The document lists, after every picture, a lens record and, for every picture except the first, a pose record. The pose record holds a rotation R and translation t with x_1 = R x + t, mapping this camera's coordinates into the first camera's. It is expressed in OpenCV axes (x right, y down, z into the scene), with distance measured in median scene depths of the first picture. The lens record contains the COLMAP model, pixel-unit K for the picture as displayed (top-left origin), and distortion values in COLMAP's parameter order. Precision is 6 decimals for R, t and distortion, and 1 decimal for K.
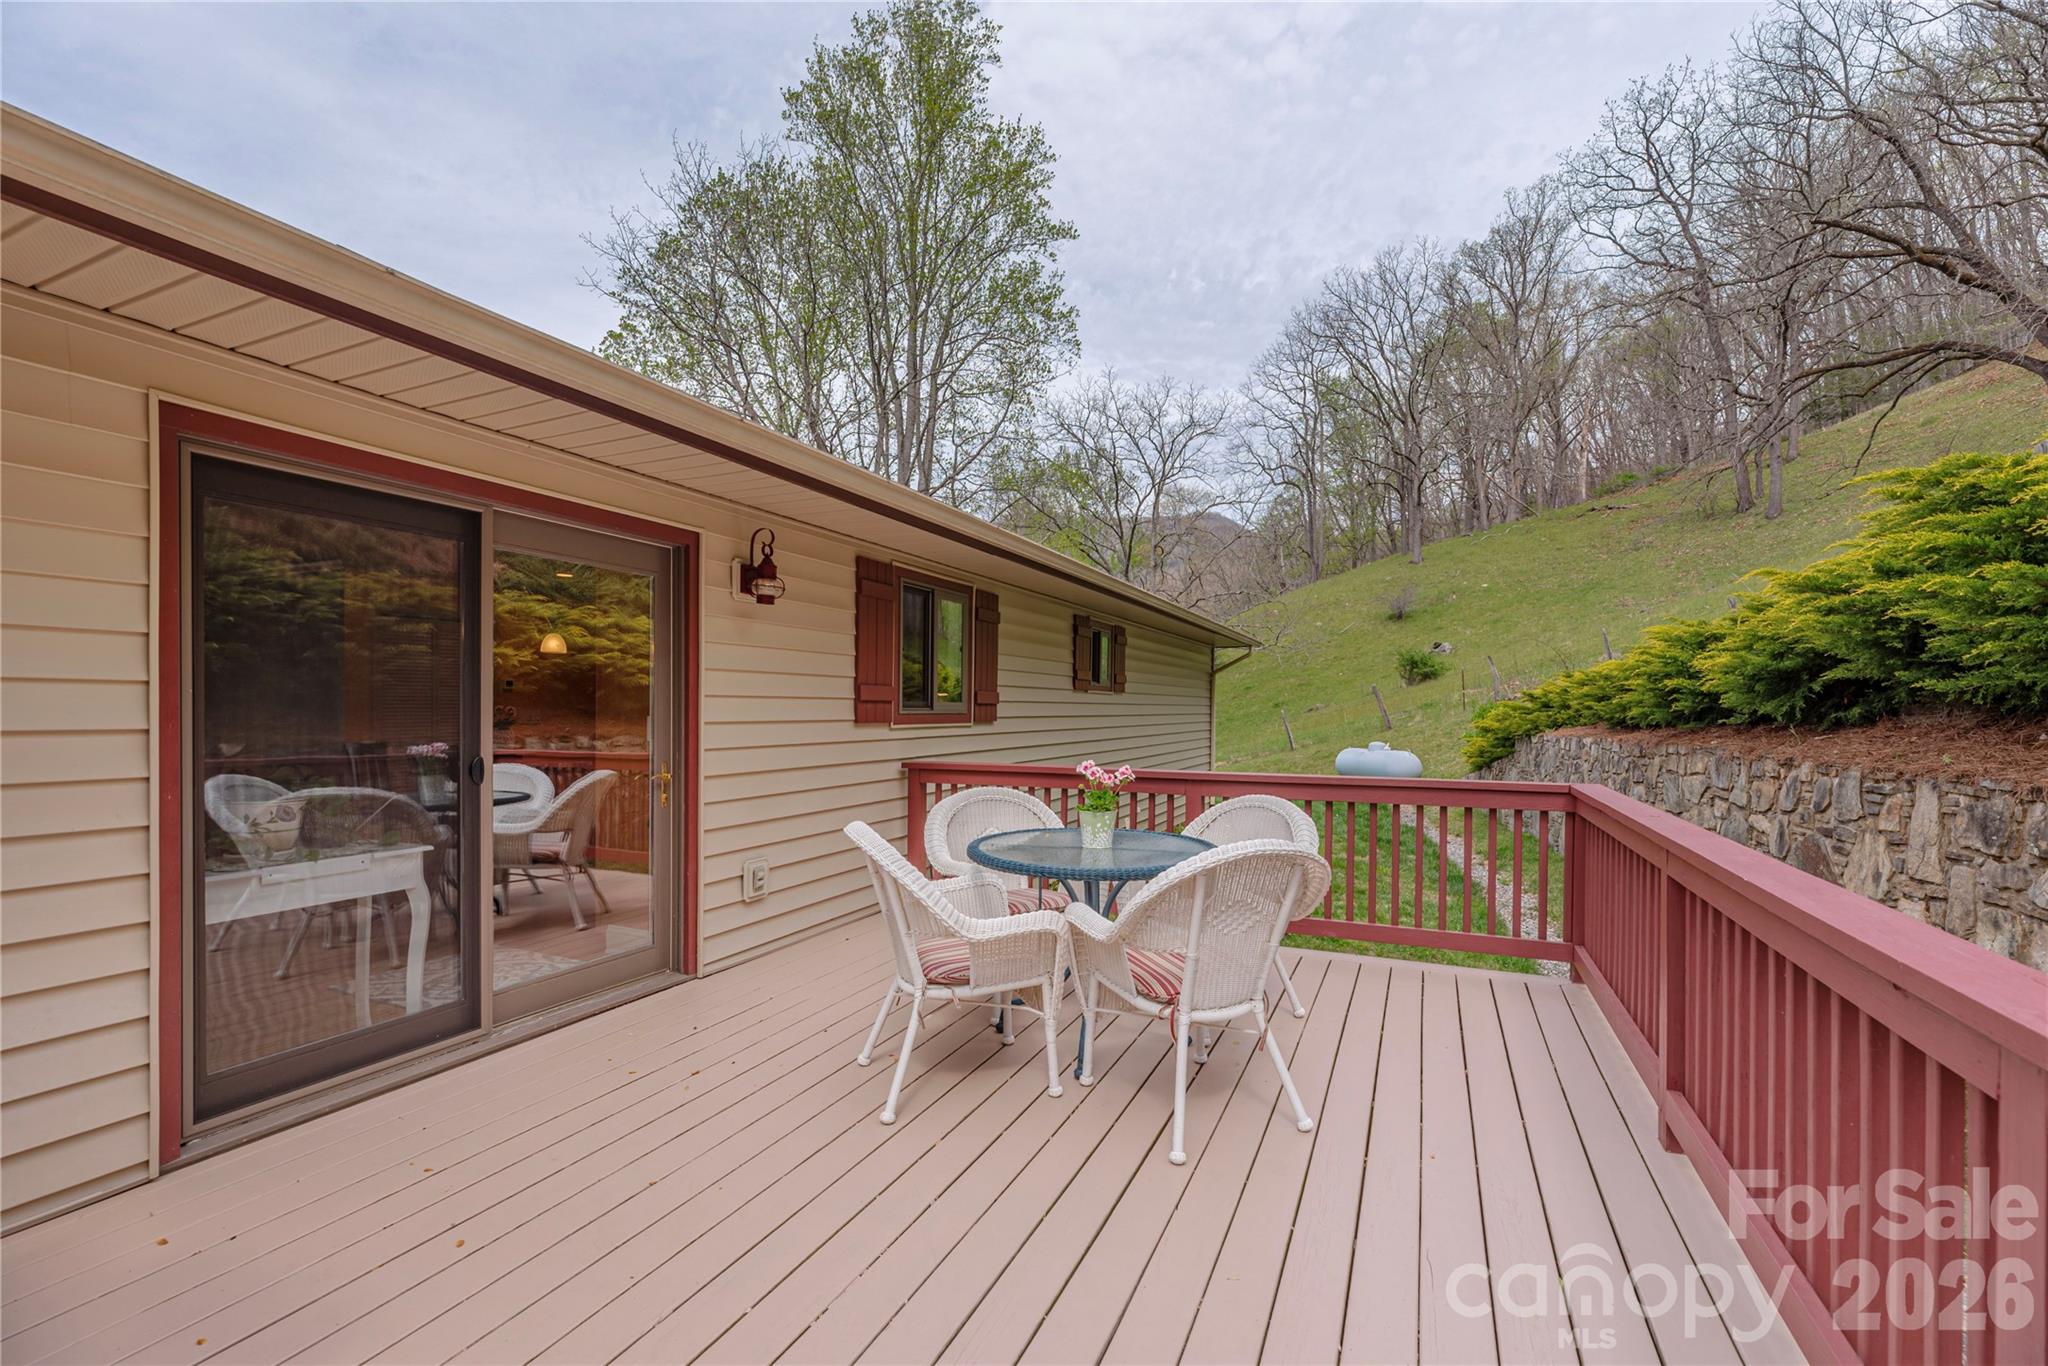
lens RADIAL K [[860.4, 0, 1029.4], [0, 860.4, 727.4], [0, 0, 1]] dist [0.001656, -0.004688]
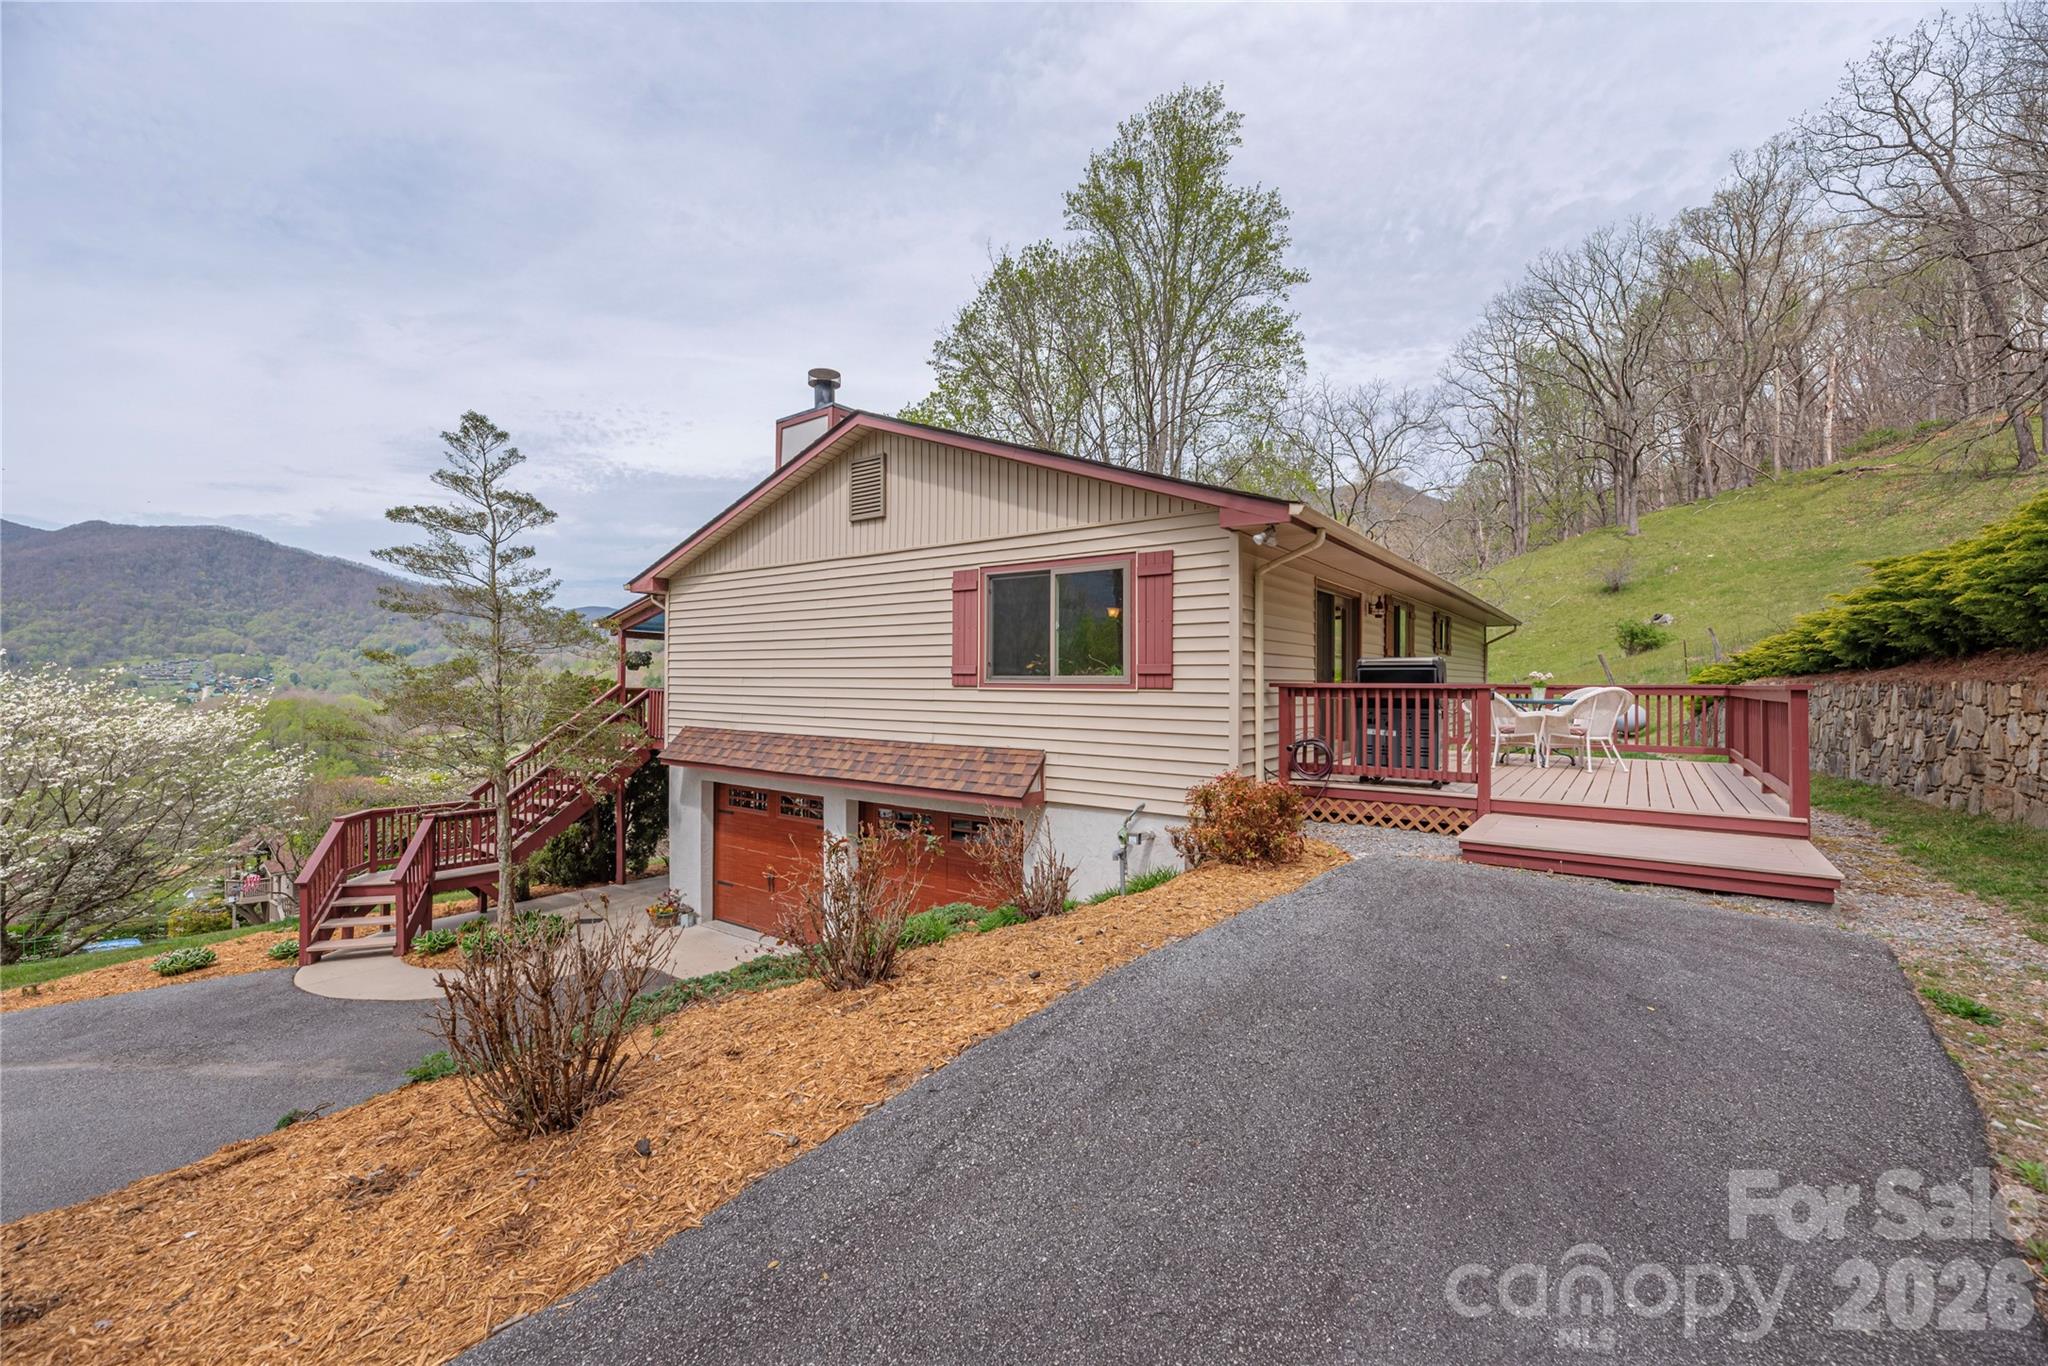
lens RADIAL K [[830.1, 0, 1024.0], [0, 830.1, 683.0], [0, 0, 1]] dist [-0.000052, 0.000061]
pose [[0.978165, -0.001550, -0.207822, -0.054940], [-0.003141, 0.999748, -0.022241, 0.007585], [0.207804, 0.022408, 0.977914, -0.113405]]
